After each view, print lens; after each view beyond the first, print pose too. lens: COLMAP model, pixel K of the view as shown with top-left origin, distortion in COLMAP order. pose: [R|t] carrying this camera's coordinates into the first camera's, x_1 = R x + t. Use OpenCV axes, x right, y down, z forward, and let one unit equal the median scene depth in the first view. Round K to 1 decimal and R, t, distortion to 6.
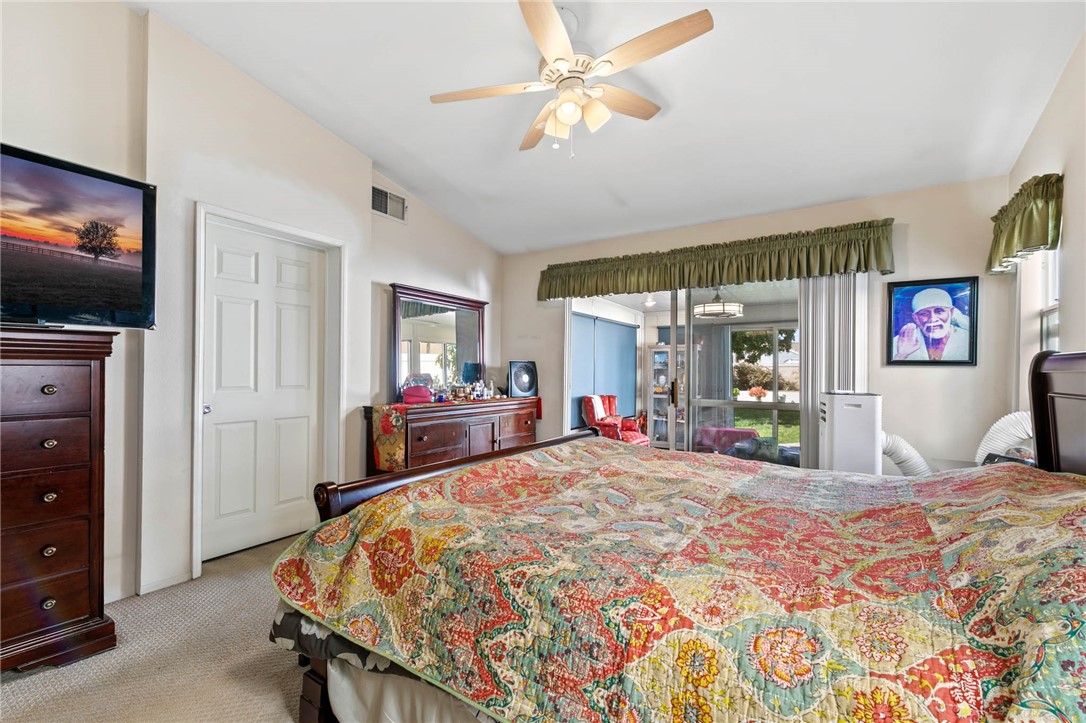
lens RADIAL K [[459.5, 0, 548.3], [0, 459.5, 368.8], [0, 0, 1]] dist [-0.000902, -0.000093]
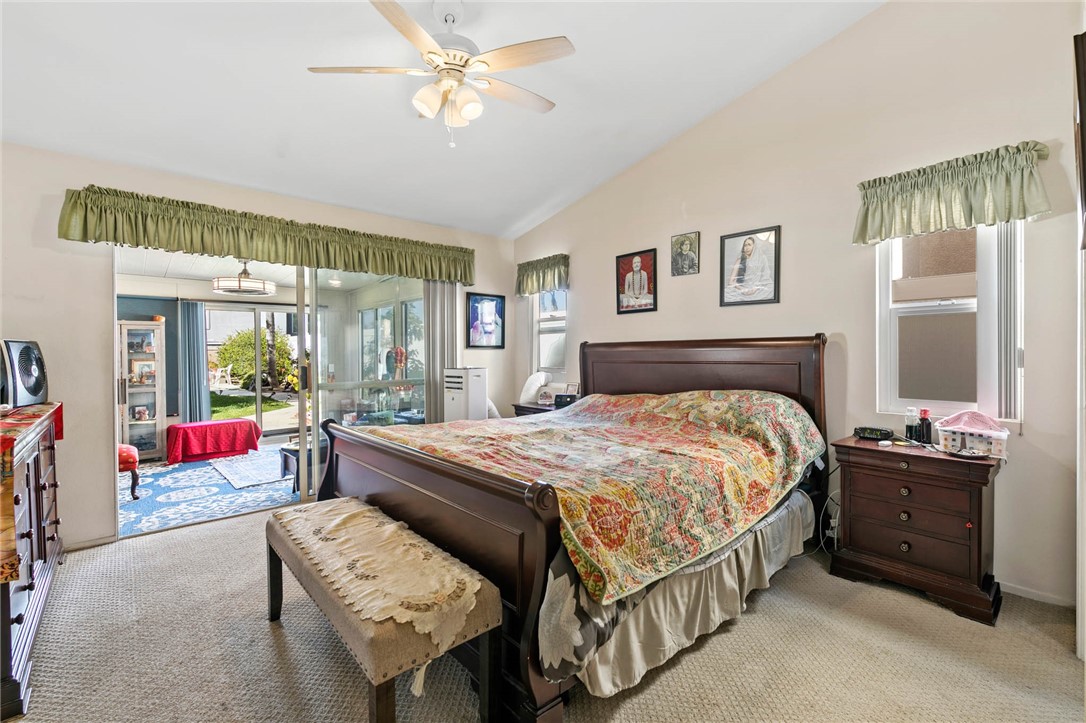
lens RADIAL K [[459.5, 0, 546.7], [0, 459.5, 362.0], [0, 0, 1]] dist [-0.000902, -0.000093]
pose [[0.281211, -0.027660, 0.959247, -0.950364], [0.008309, 0.999617, 0.026388, -0.001447], [-0.959610, 0.000550, 0.281333, 0.545666]]
